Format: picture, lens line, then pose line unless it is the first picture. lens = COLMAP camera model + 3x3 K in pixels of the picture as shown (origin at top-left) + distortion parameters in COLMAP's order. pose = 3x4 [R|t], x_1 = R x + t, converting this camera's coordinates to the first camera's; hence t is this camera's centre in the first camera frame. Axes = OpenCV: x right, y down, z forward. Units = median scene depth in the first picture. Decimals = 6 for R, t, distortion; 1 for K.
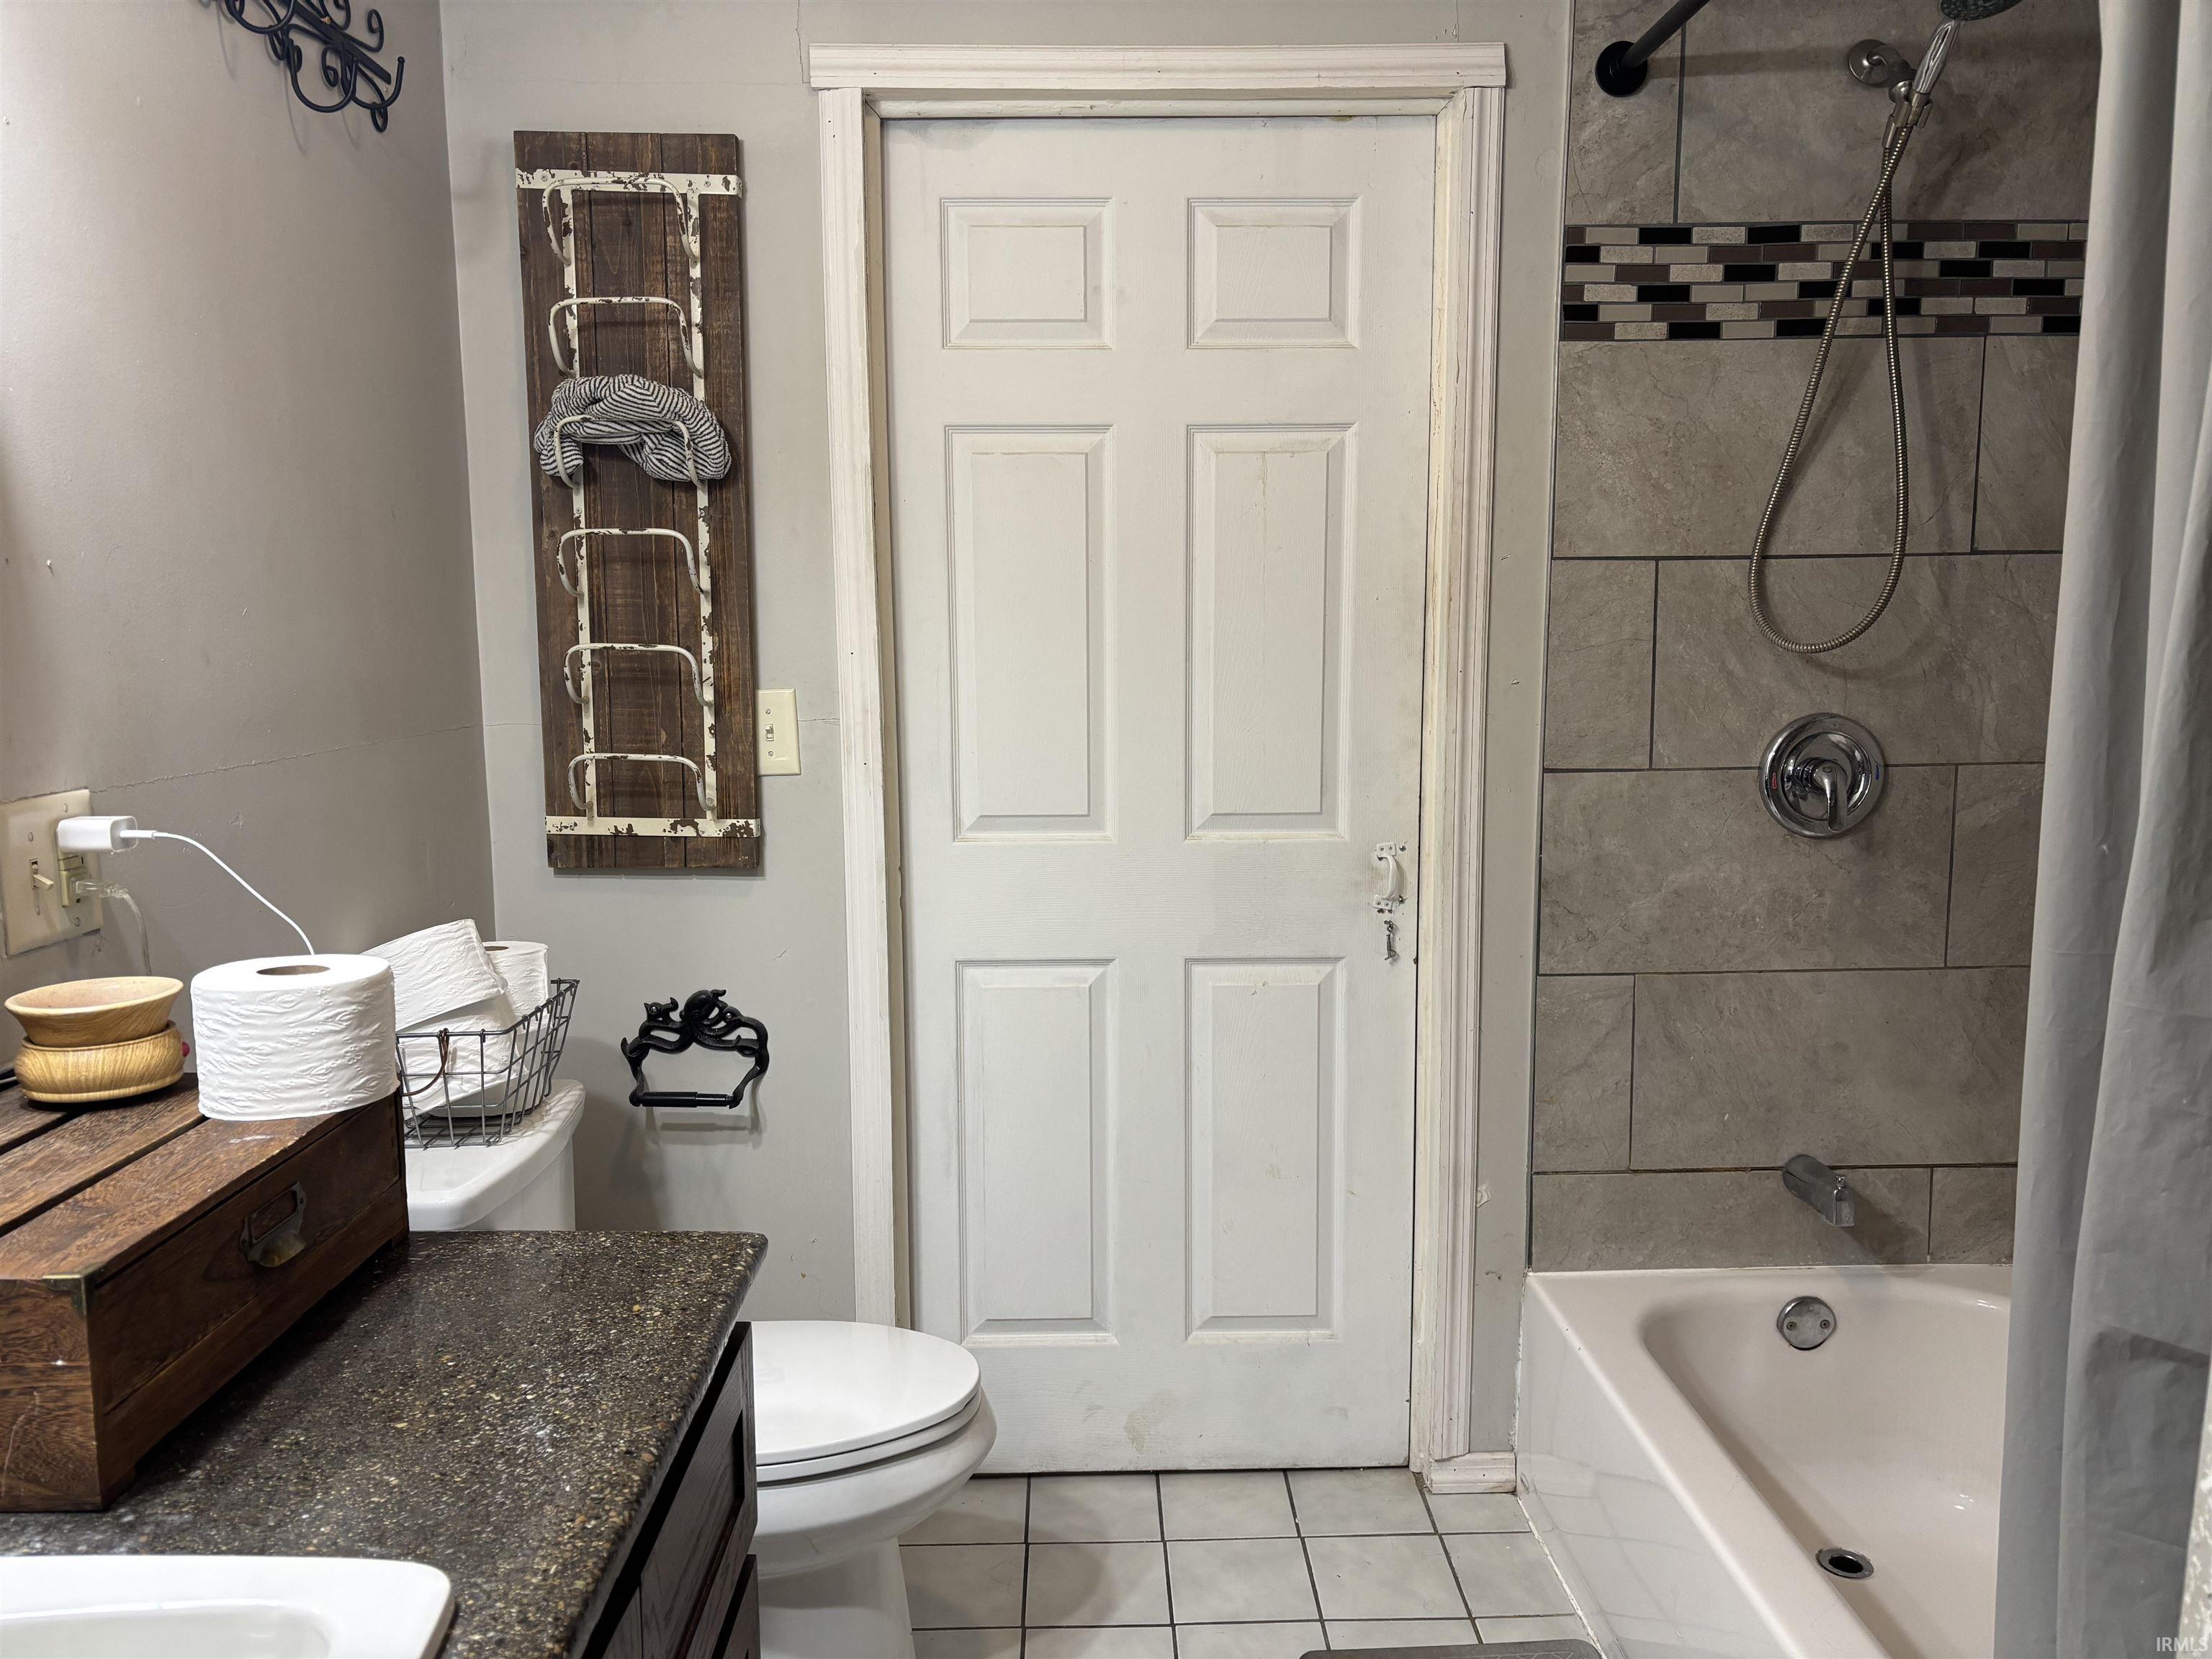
lens RADIAL K [[1678.5, 0, 1102.3], [0, 1678.5, 846.7], [0, 0, 1]] dist [0.036116, -0.030515]
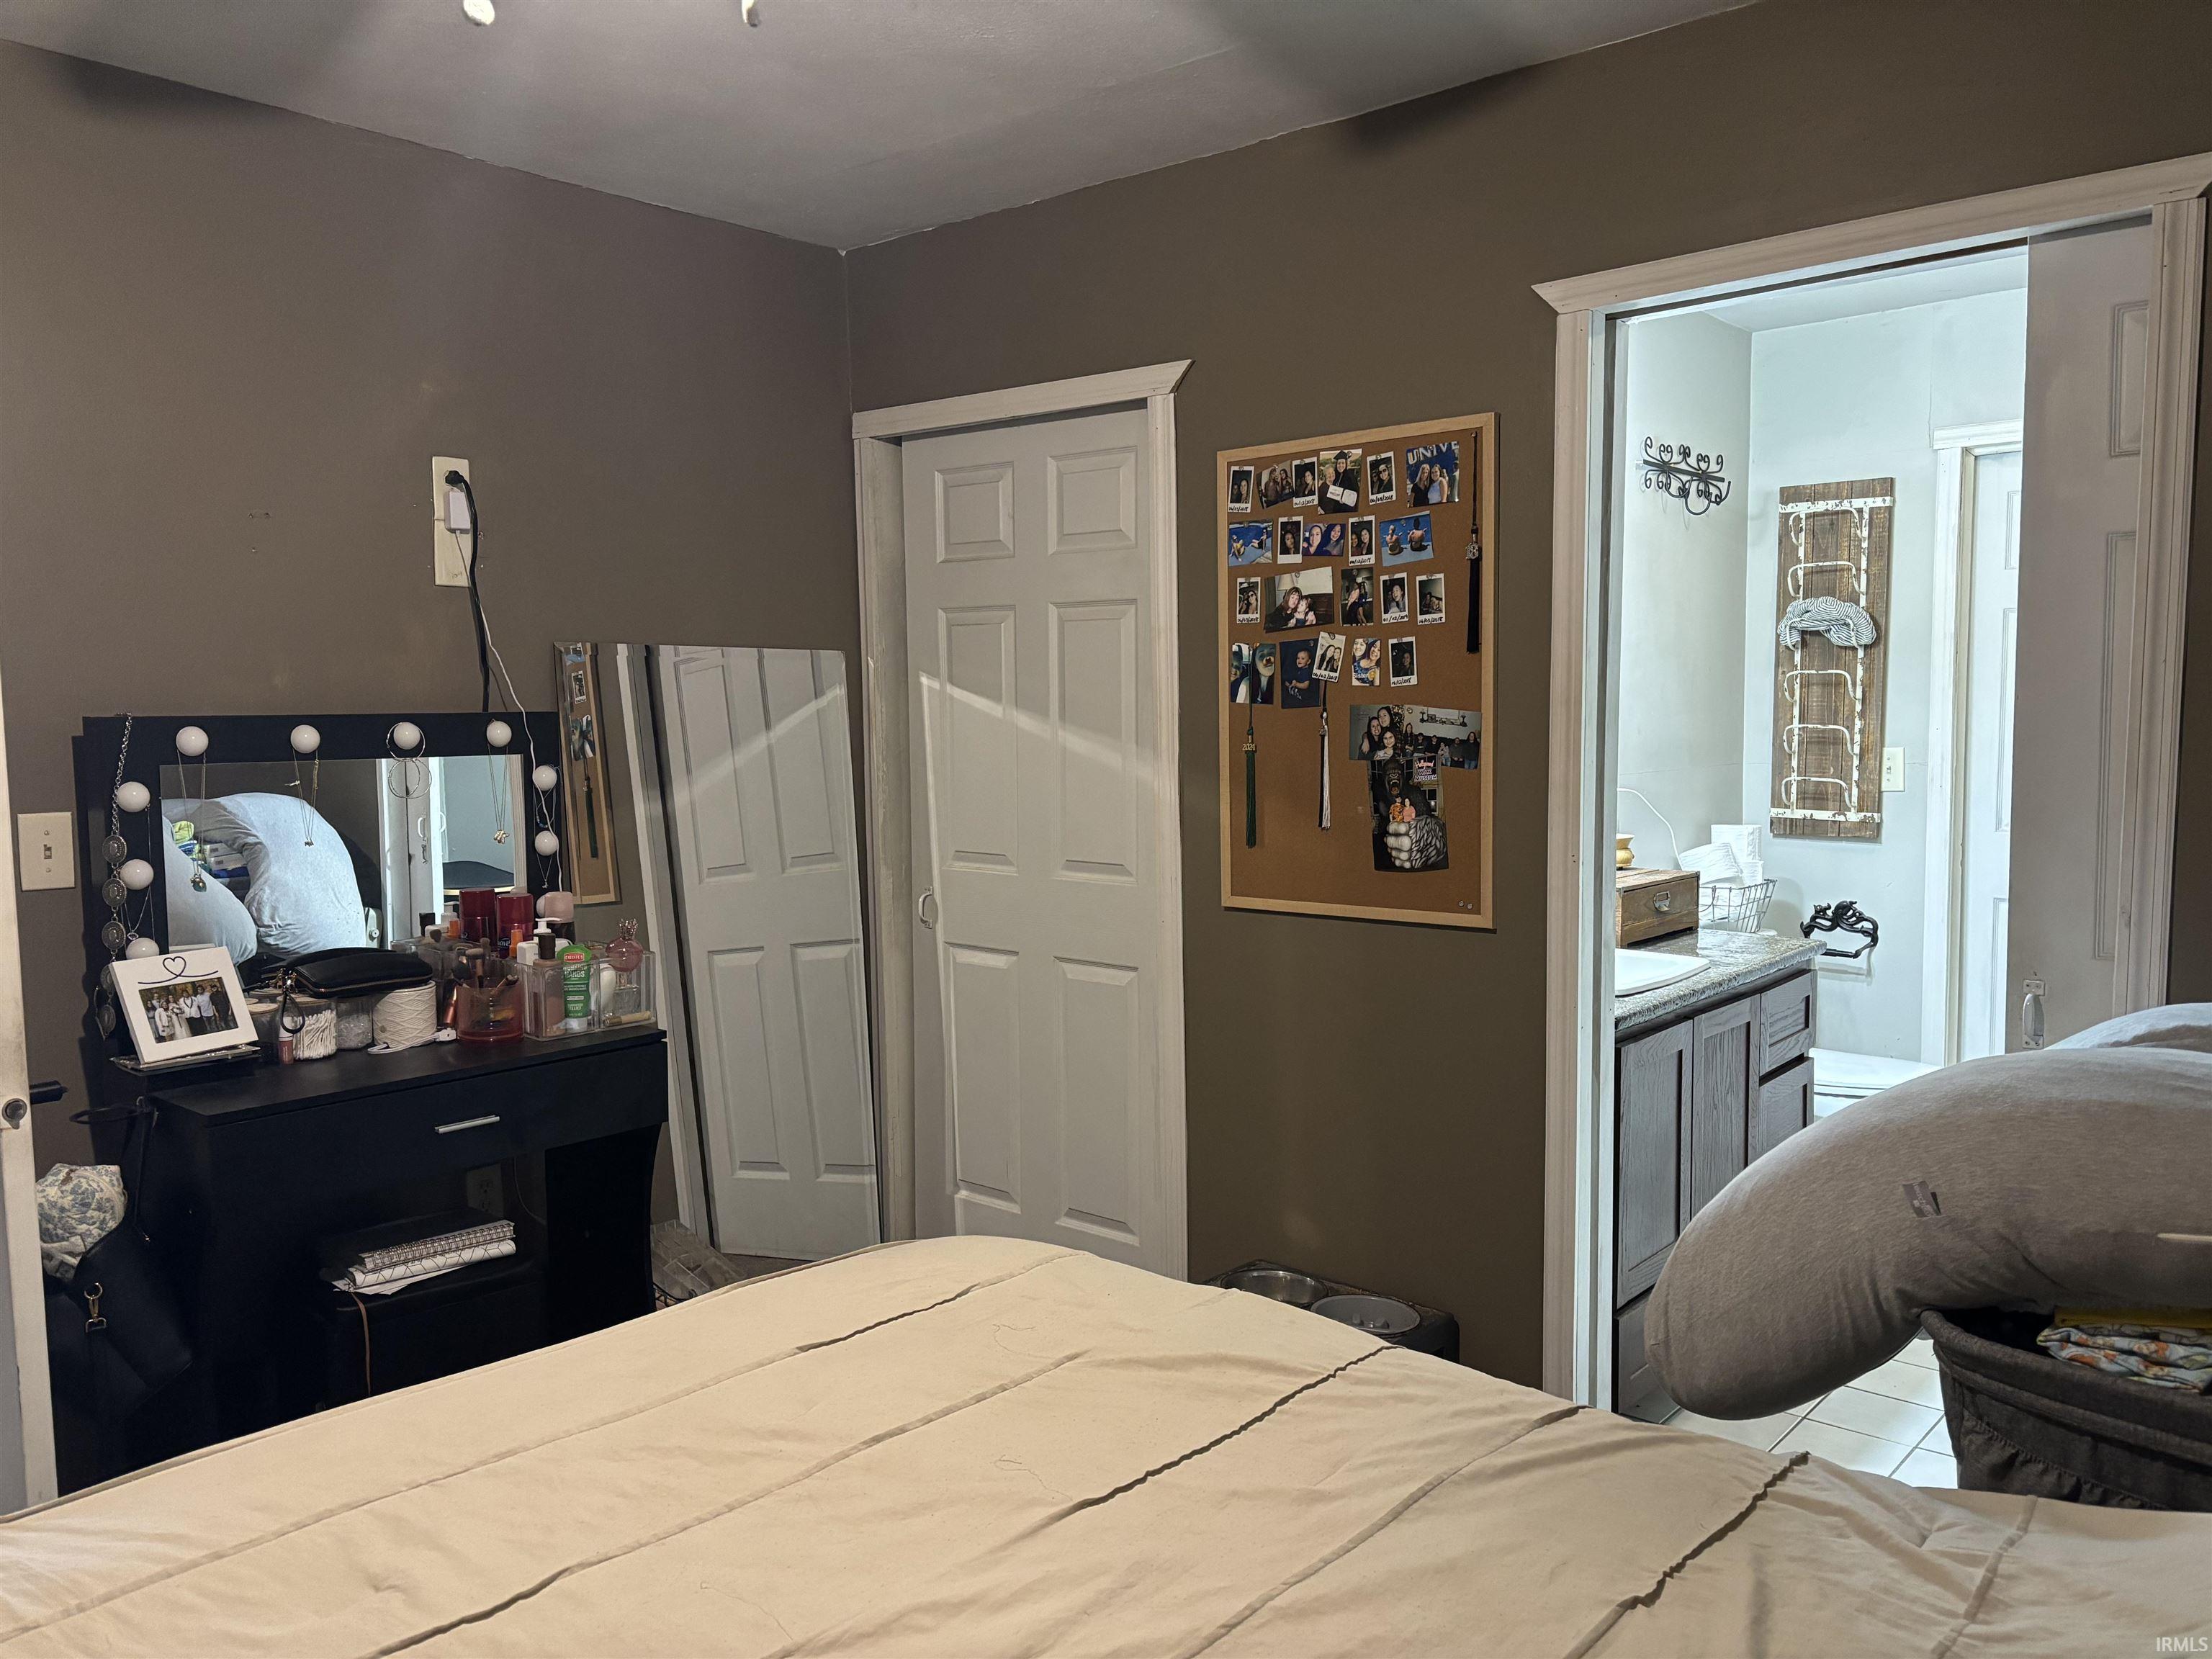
lens RADIAL K [[1678.5, 0, 1095.4], [0, 1678.5, 834.8], [0, 0, 1]] dist [0.036116, -0.030515]
pose [[0.745421, 0.050101, -0.664708, 0.436761], [-0.084490, 0.996230, -0.019660, 0.127641], [0.661217, 0.070816, 0.746845, -1.106837]]
